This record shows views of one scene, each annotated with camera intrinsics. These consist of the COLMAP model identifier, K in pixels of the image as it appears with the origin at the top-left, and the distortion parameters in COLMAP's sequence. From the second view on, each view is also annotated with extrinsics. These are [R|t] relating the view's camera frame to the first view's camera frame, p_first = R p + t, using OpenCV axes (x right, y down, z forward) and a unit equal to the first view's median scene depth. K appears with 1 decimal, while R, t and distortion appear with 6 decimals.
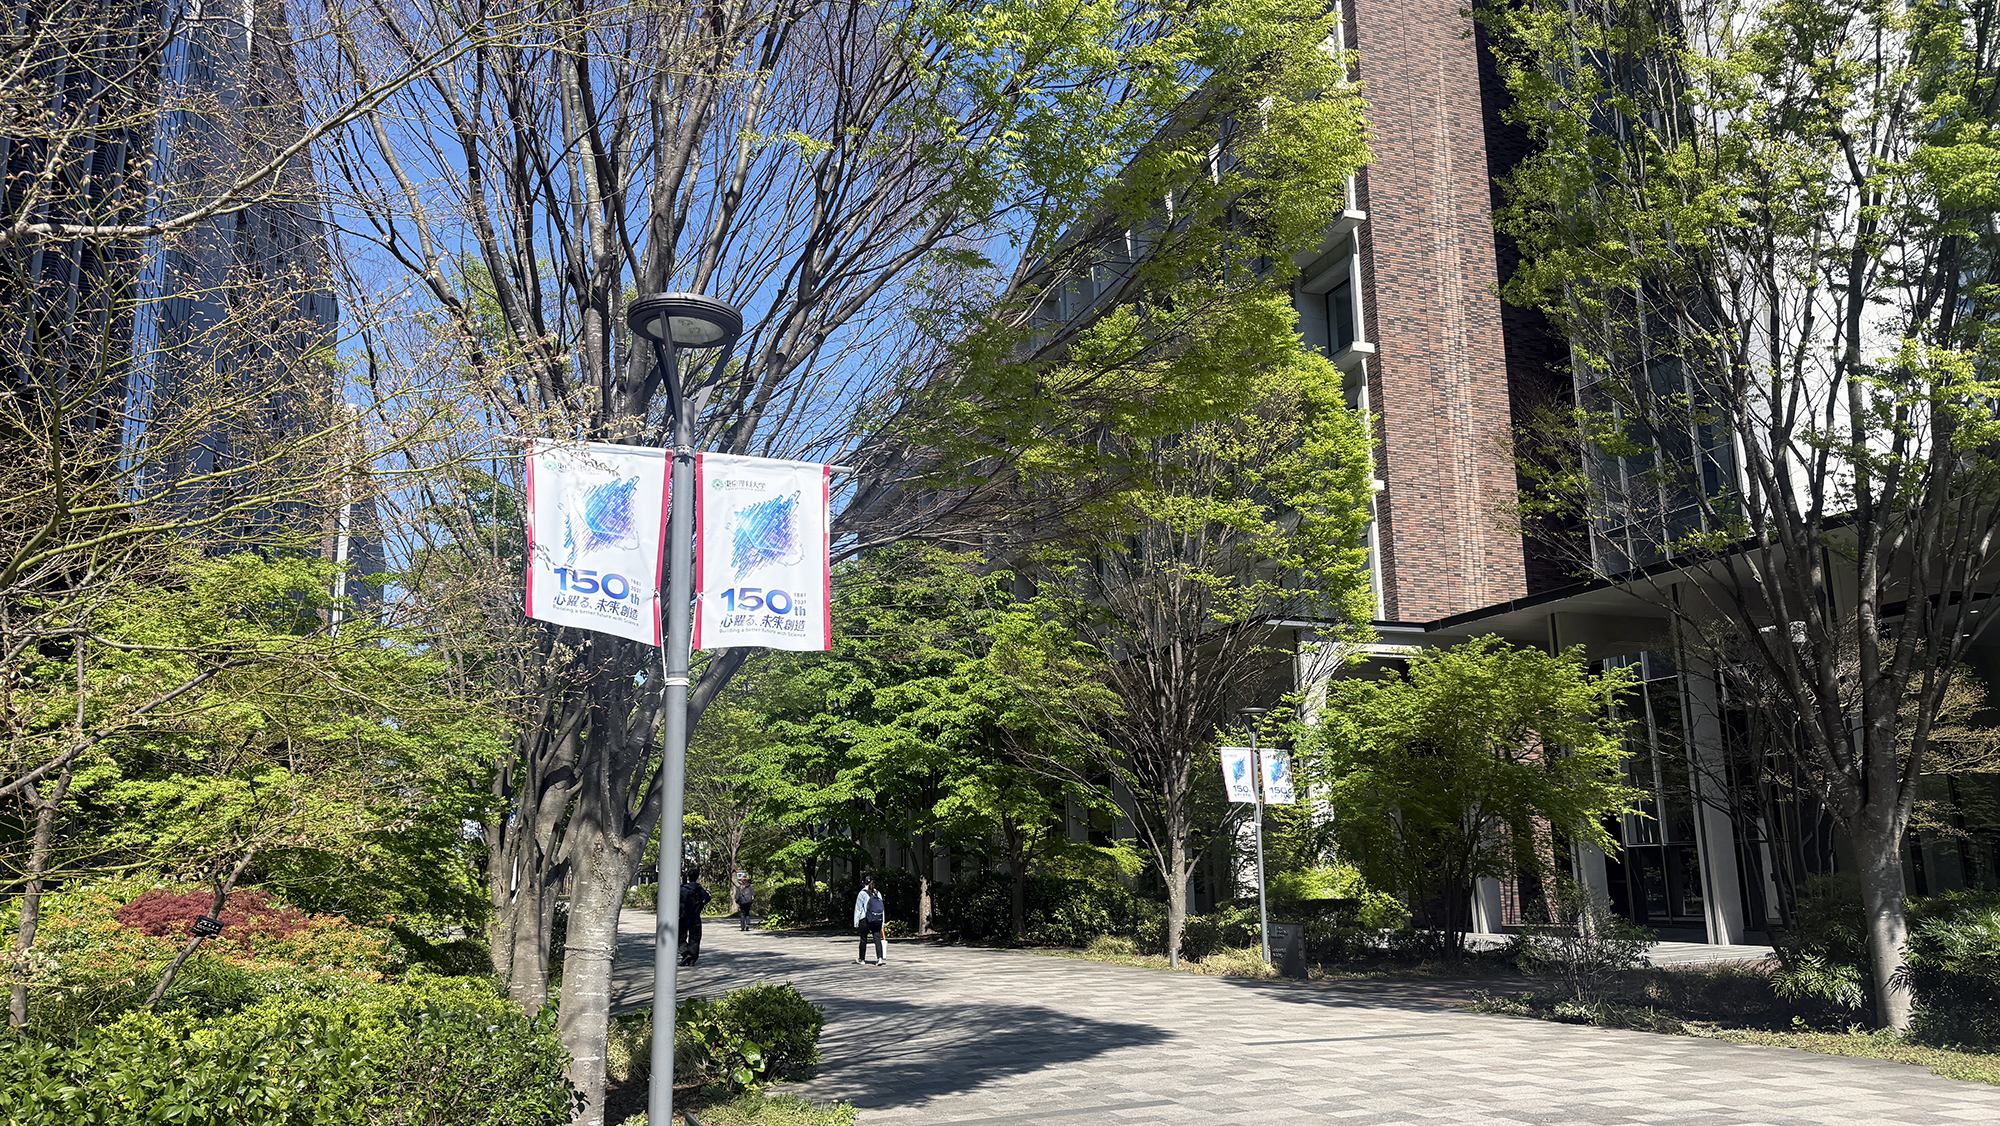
lens RADIAL K [[1587.0, 0, 1000.0], [0, 1587.0, 563.0], [0, 0, 1]] dist [0.095137, 0.000931]
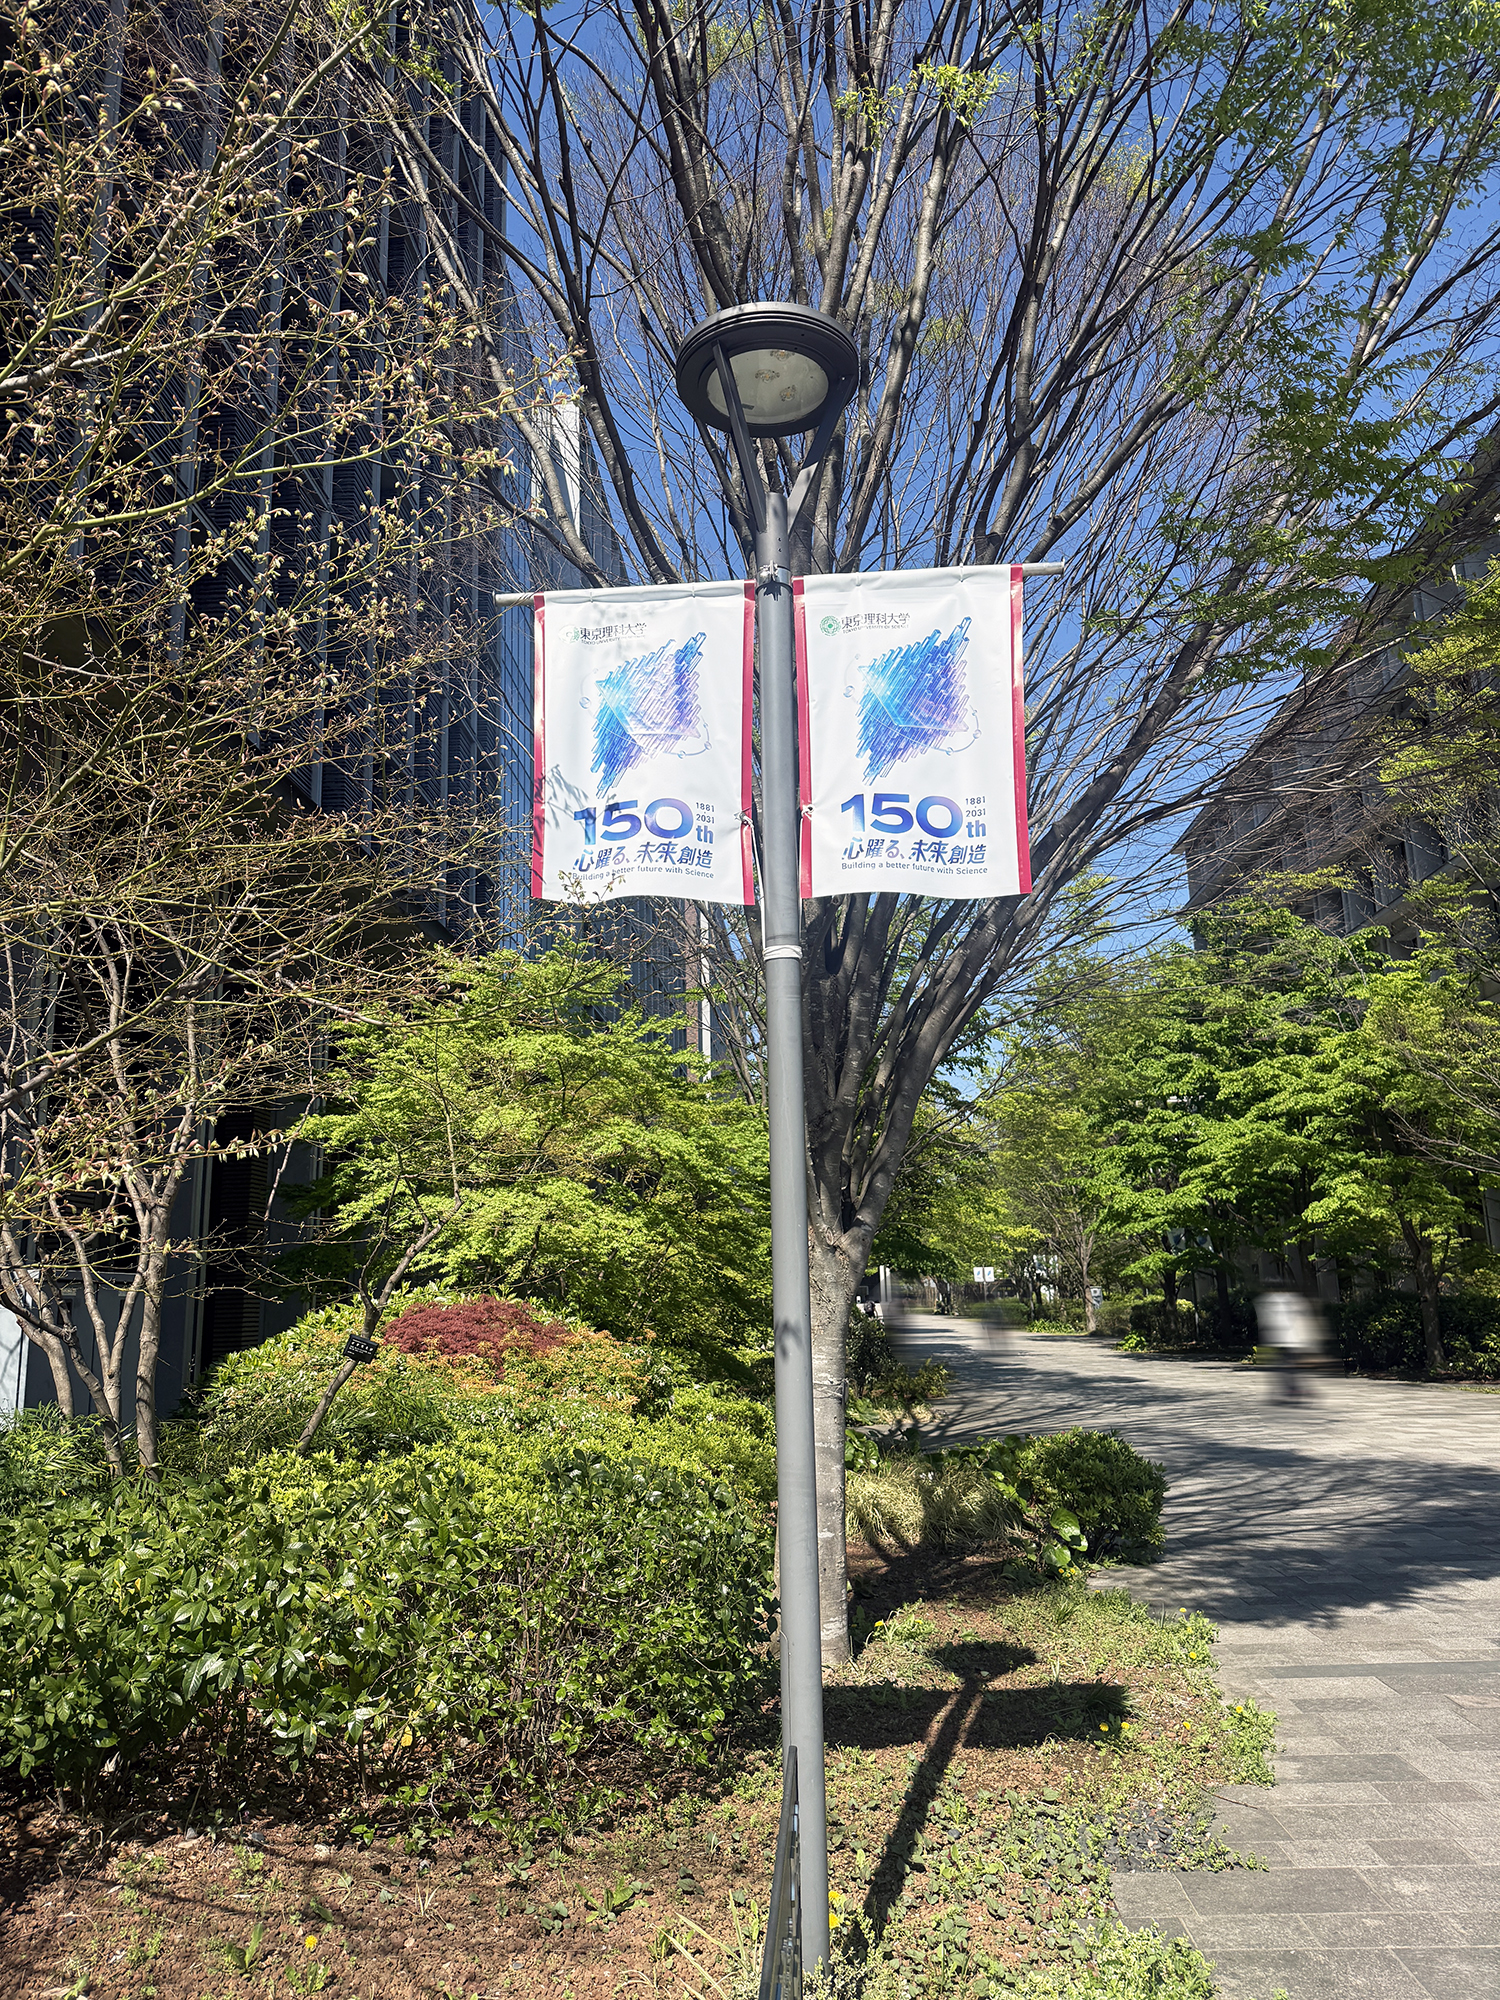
lens RADIAL K [[1408.6, 0, 750.0], [0, 1408.6, 1000.0], [0, 0, 1]] dist [0.059483, -0.002292]
pose [[0.913692, -0.085995, -0.397204, -0.002800], [0.081478, 0.996274, -0.028269, 0.040706], [0.398156, -0.006534, 0.917295, 0.199766]]
